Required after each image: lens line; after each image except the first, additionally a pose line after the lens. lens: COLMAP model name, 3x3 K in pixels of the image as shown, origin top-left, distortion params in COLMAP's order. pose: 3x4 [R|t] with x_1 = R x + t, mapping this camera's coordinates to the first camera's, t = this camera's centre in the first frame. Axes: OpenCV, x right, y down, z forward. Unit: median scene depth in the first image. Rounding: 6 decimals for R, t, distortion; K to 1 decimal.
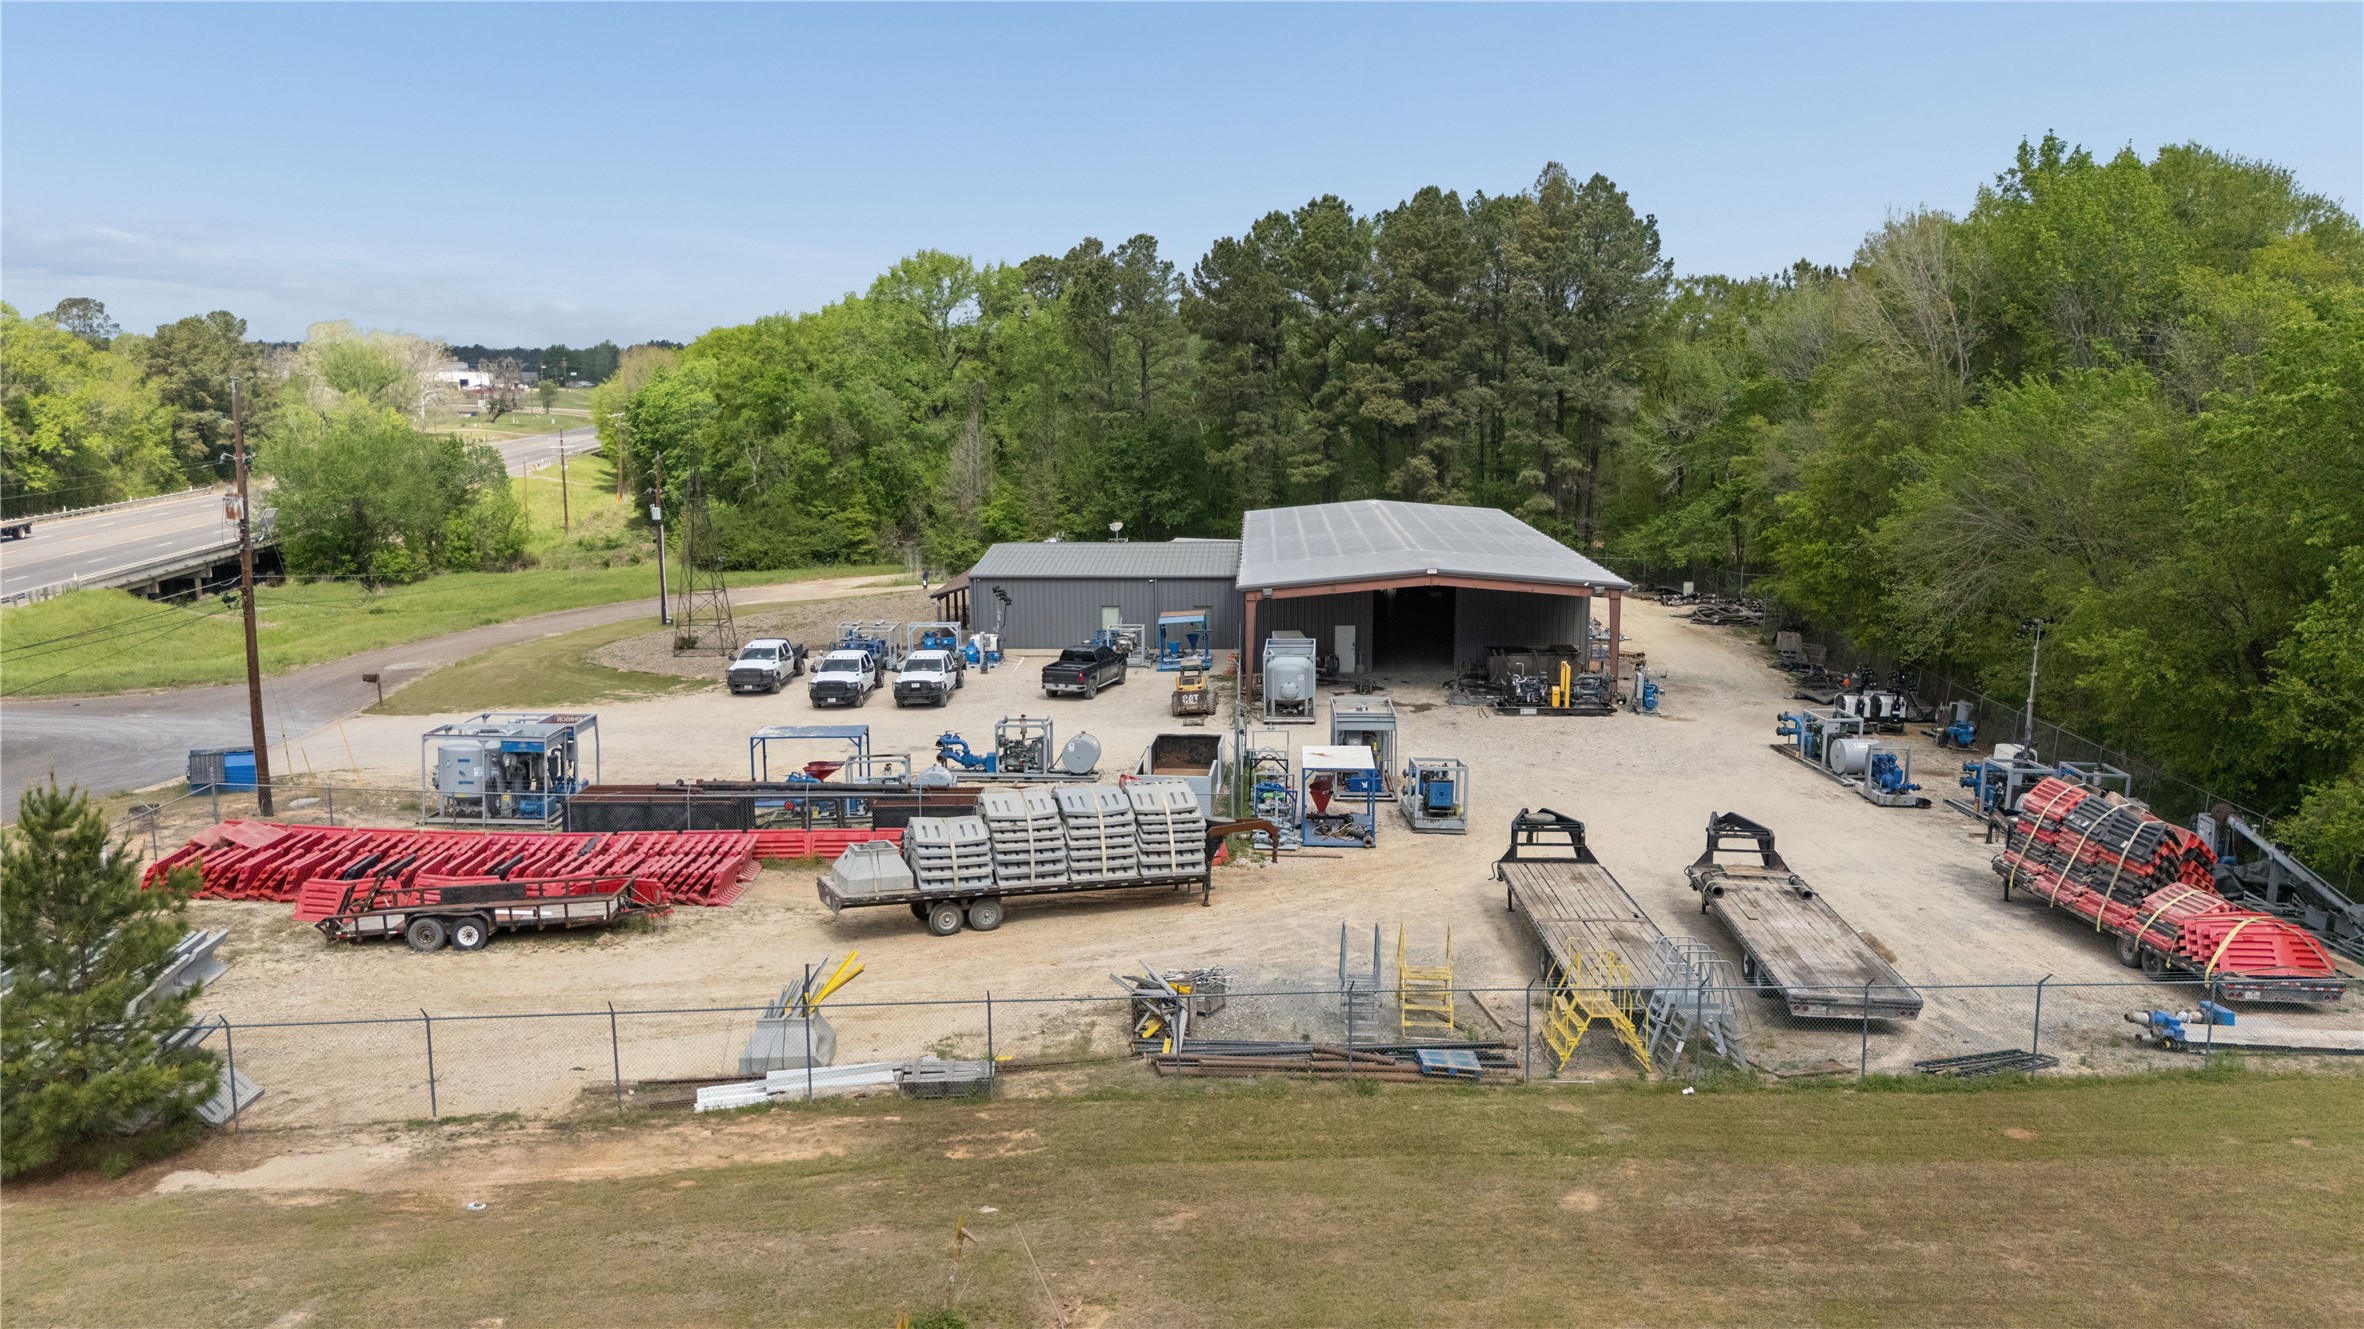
lens RADIAL K [[1771.9, 0, 1168.9], [0, 1771.9, 623.4], [0, 0, 1]] dist [0.078489, -0.075002]
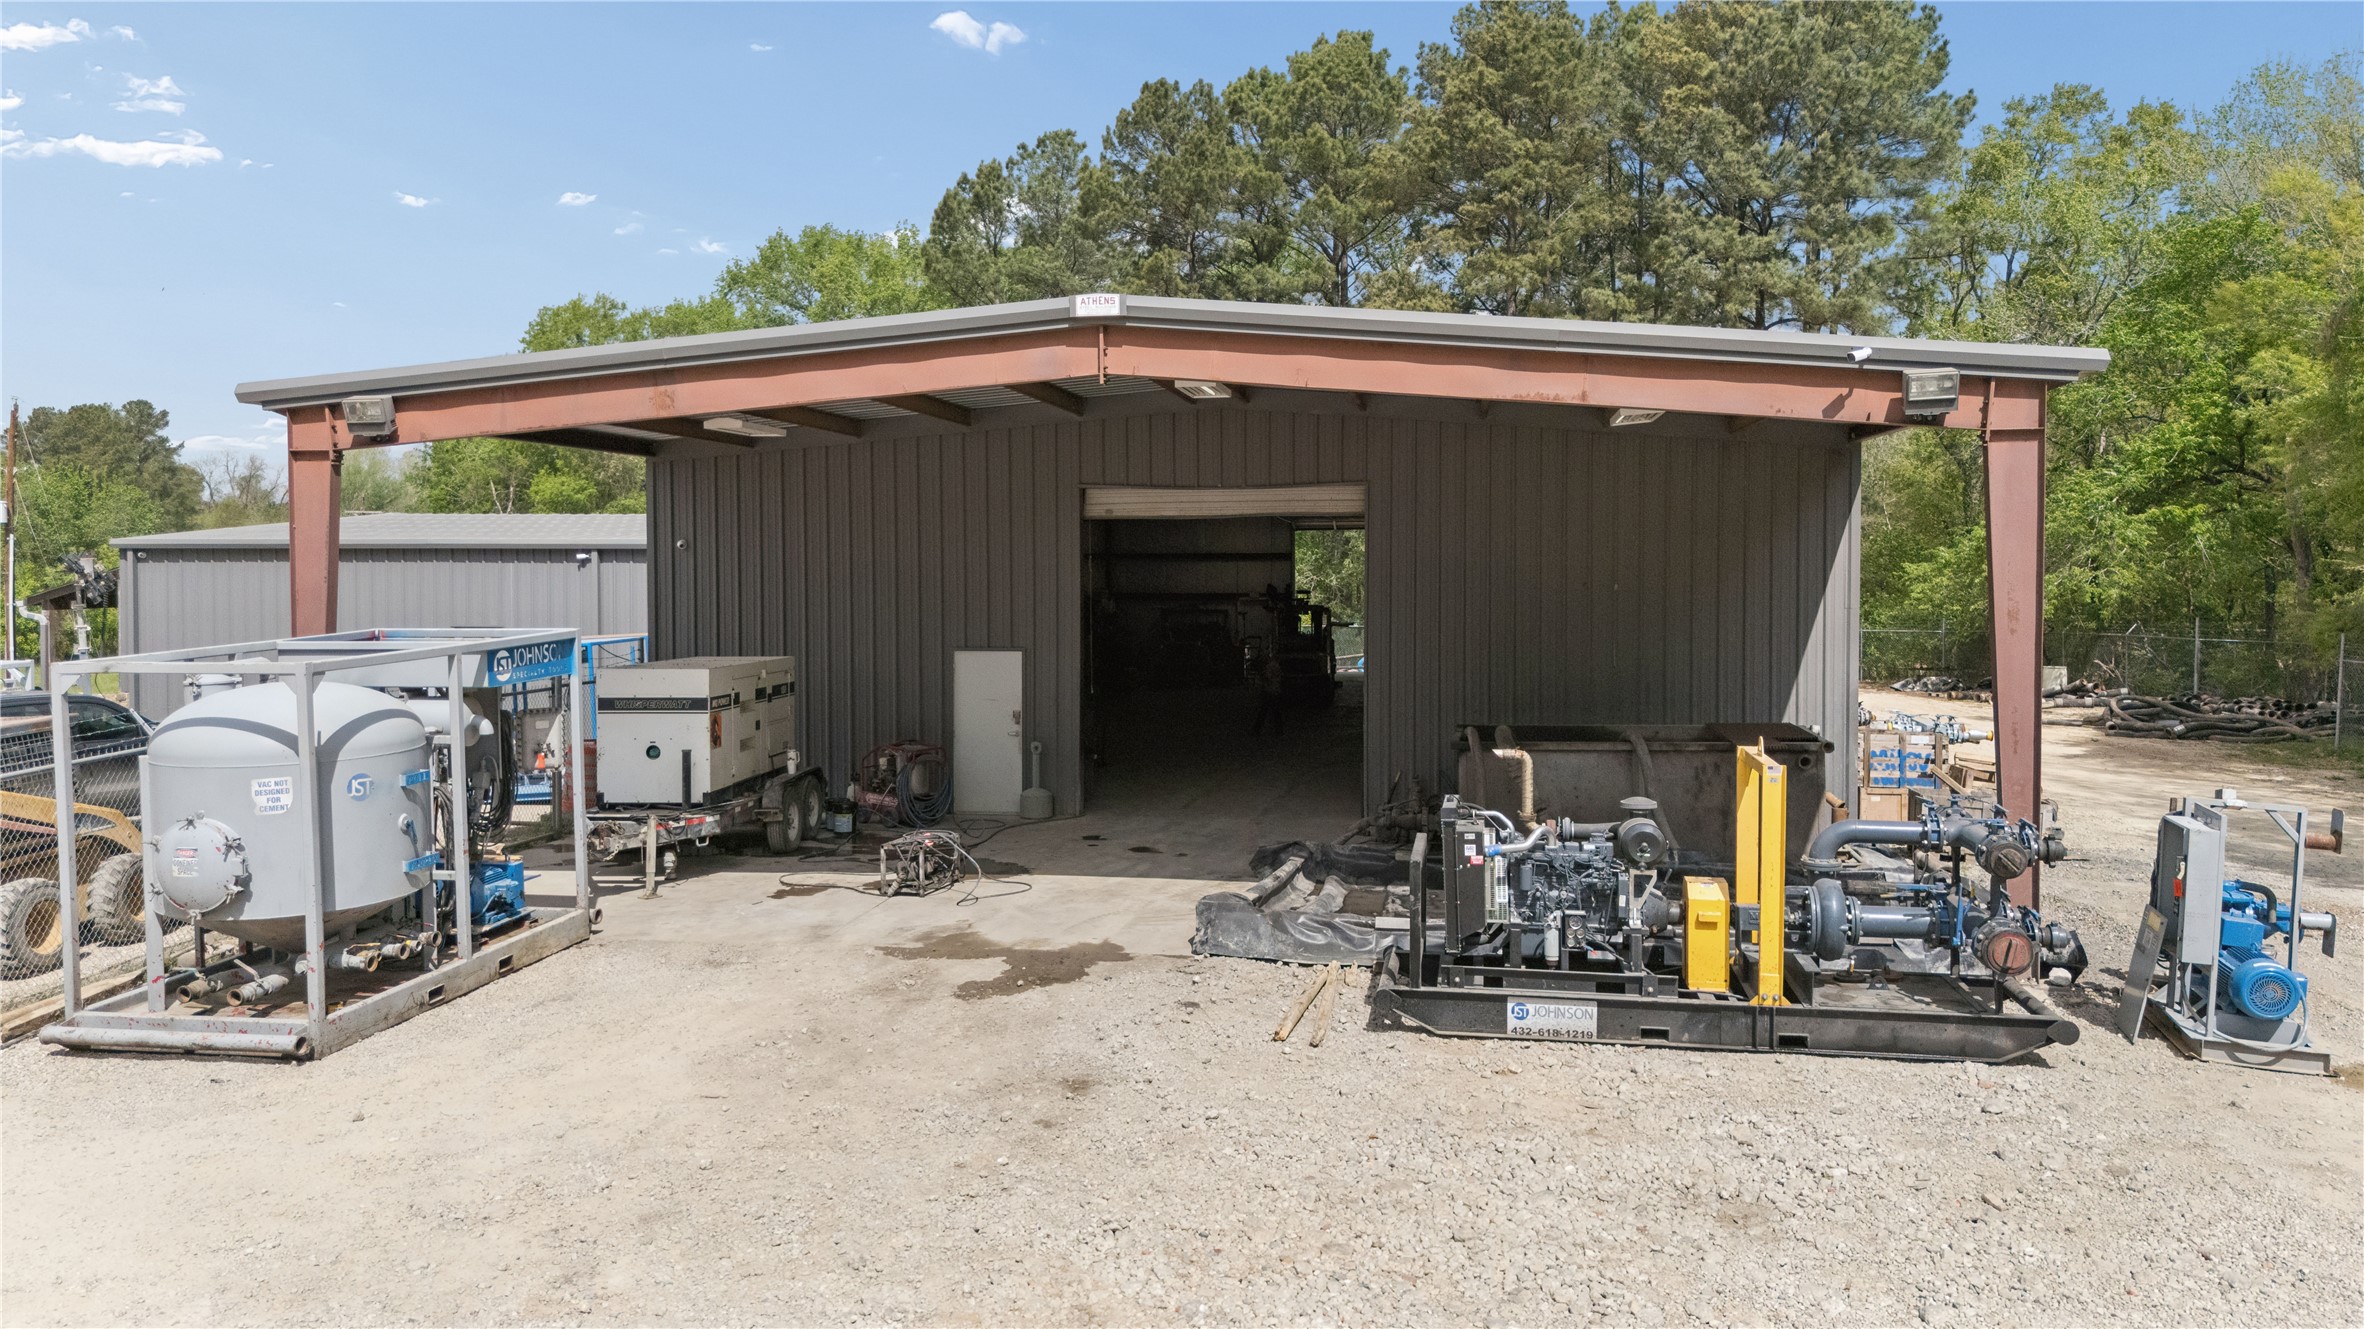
lens RADIAL K [[1771.9, 0, 1168.9], [0, 1771.9, 623.4], [0, 0, 1]] dist [0.078489, -0.075002]
pose [[0.993822, 0.009153, -0.110607, 0.182436], [-0.020572, 0.994515, -0.102548, 0.028955], [0.109061, 0.104190, 0.988560, 0.808201]]
